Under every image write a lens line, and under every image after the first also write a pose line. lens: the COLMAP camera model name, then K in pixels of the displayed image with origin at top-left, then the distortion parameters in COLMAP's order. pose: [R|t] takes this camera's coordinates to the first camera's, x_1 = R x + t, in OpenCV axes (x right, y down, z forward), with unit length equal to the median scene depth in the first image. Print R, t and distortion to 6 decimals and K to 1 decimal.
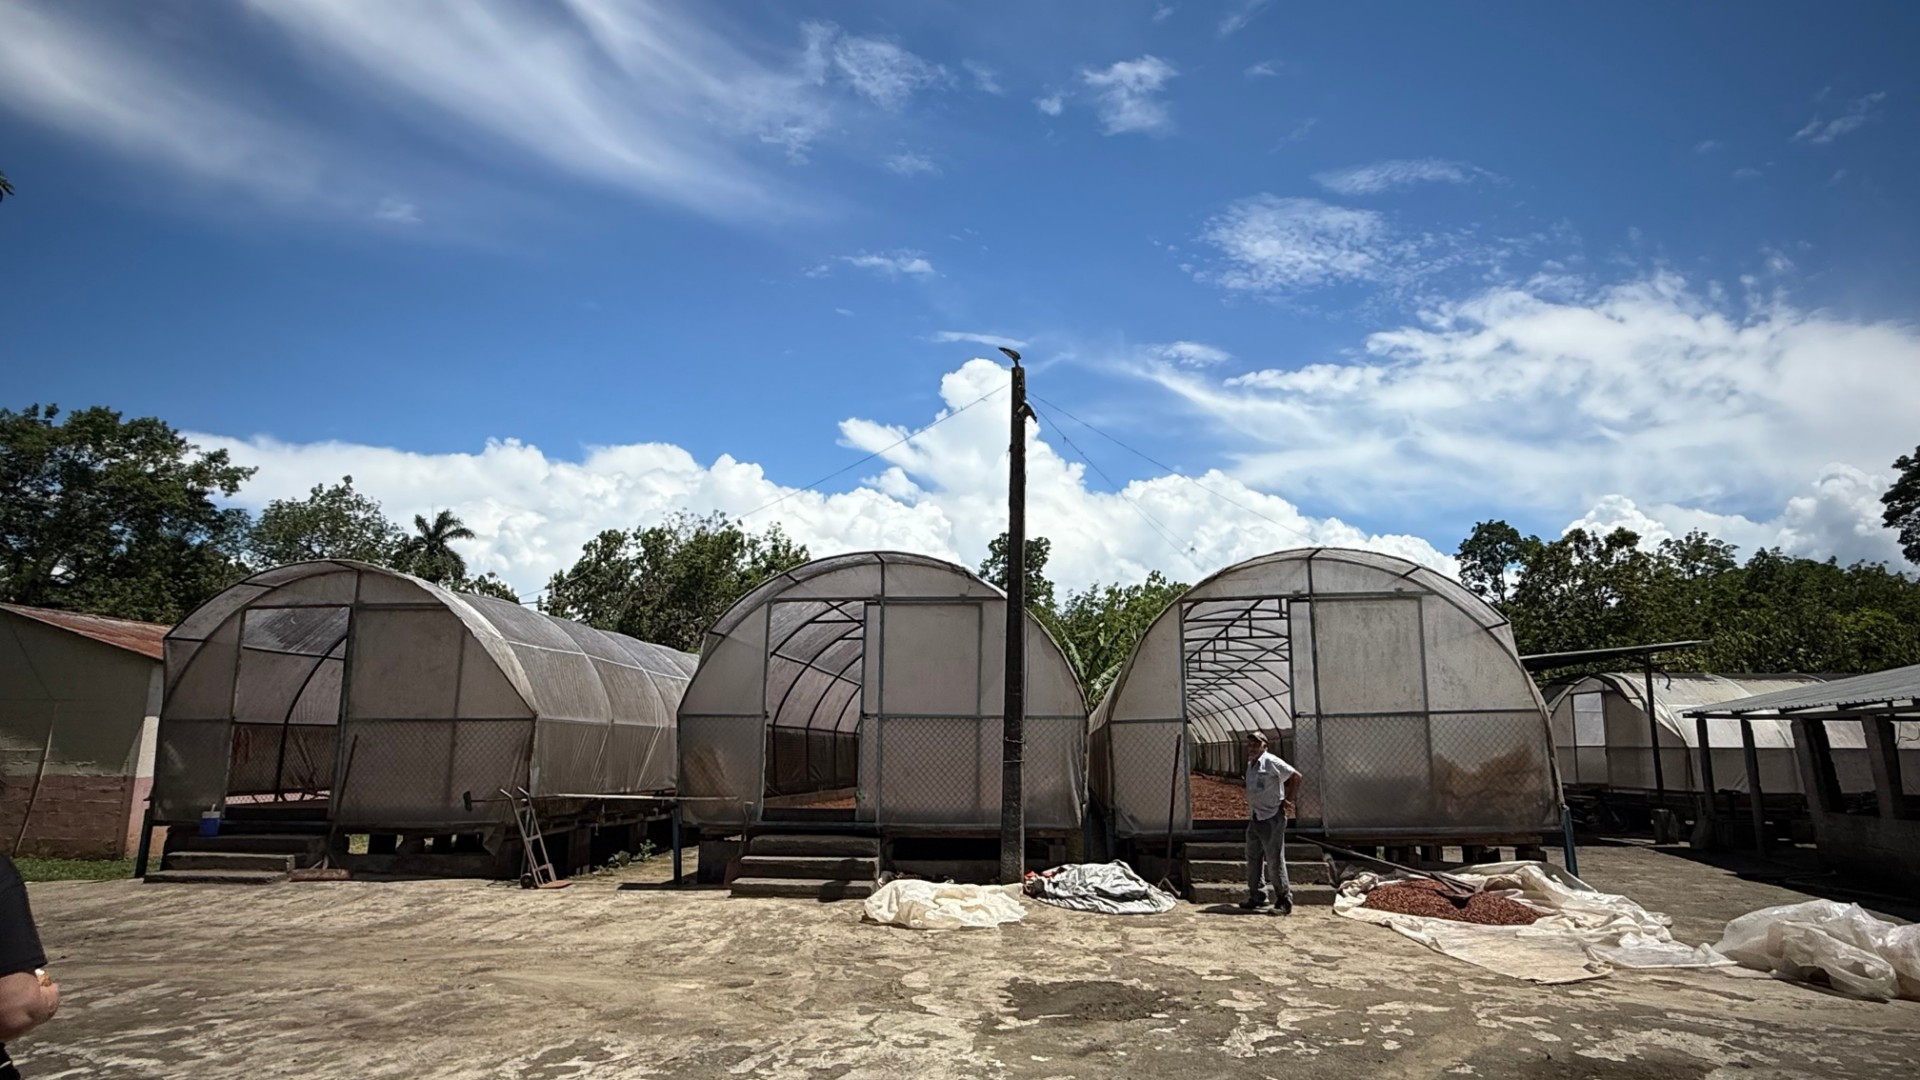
lens RADIAL K [[1100.3, 0, 959.1], [0, 1100.3, 531.9], [0, 0, 1]] dist [0.001455, -0.000660]
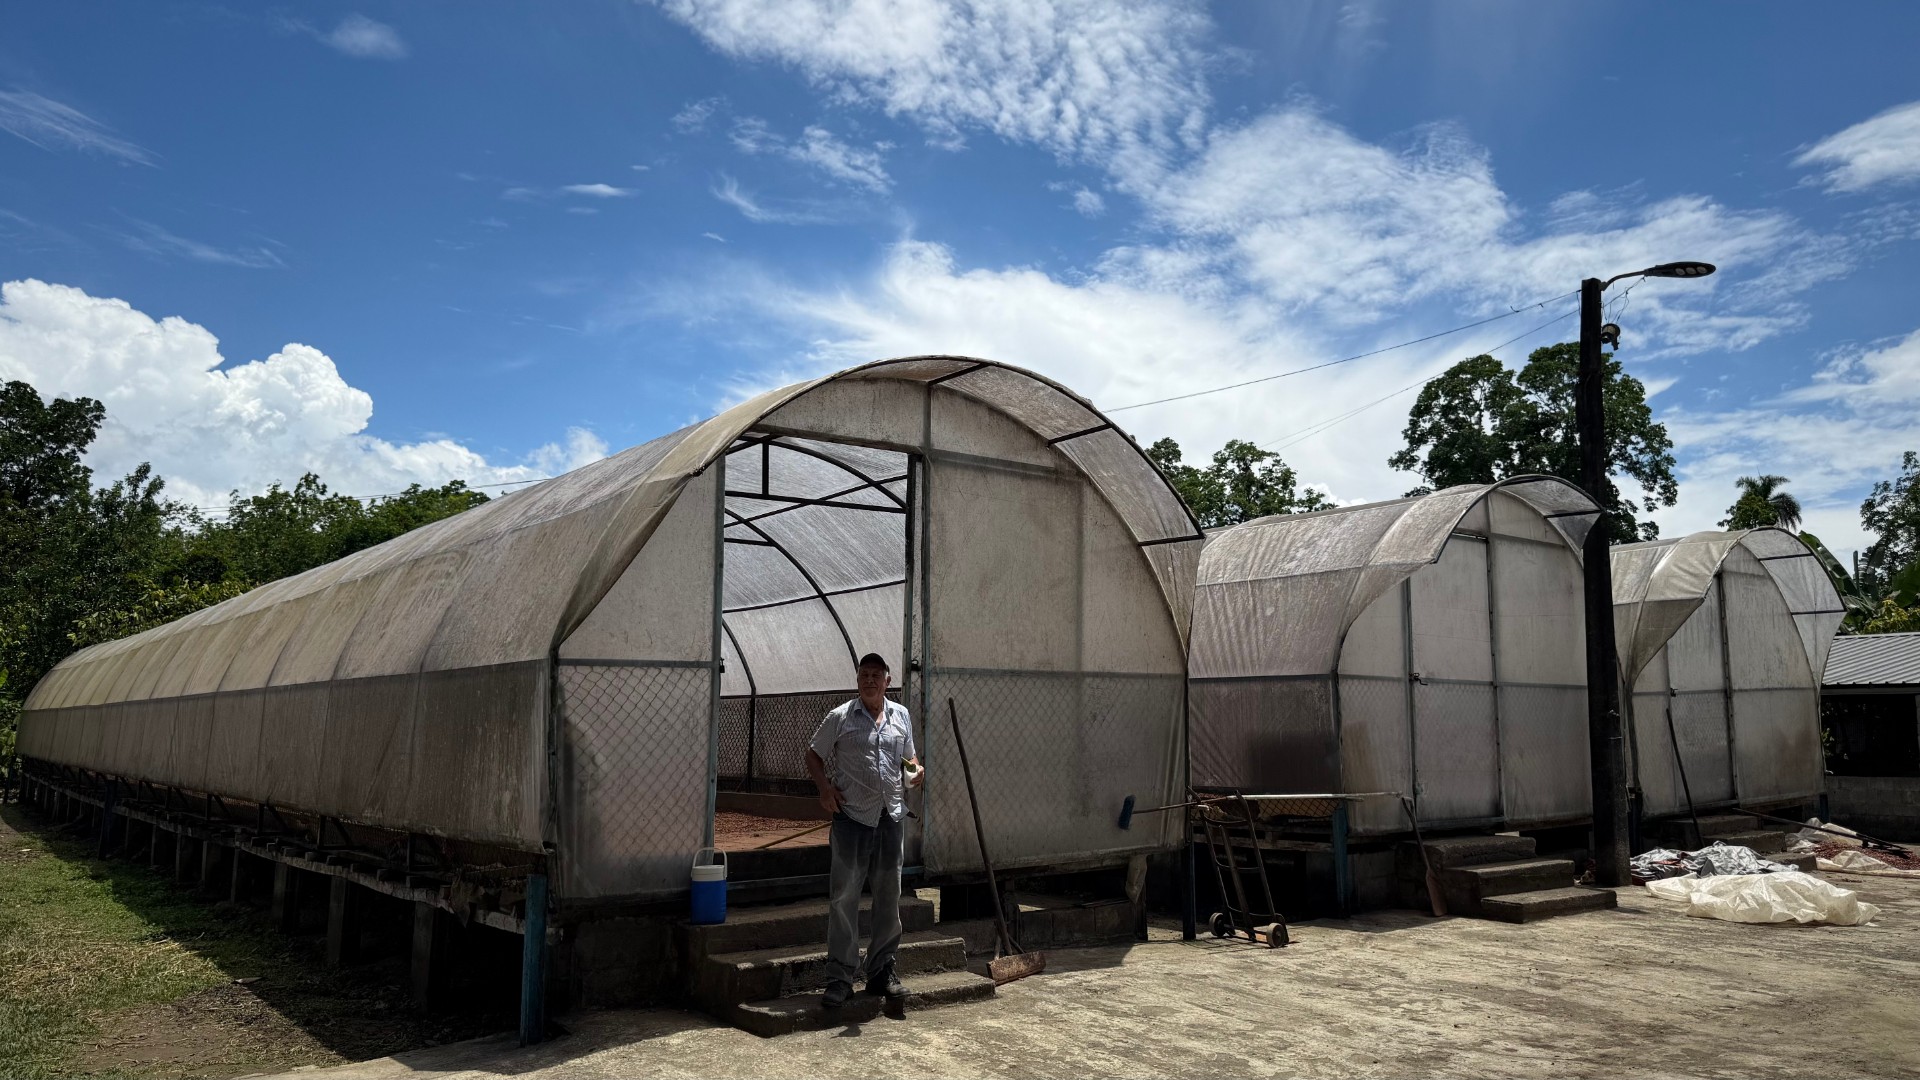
lens RADIAL K [[1289.4, 0, 960.0], [0, 1289.4, 540.0], [0, 0, 1]] dist [0.047214, 0.000092]
pose [[0.723820, 0.092813, 0.683718, -1.064783], [-0.136051, 0.990656, 0.009552, 0.112929], [-0.676442, -0.099934, 0.729684, 0.609543]]
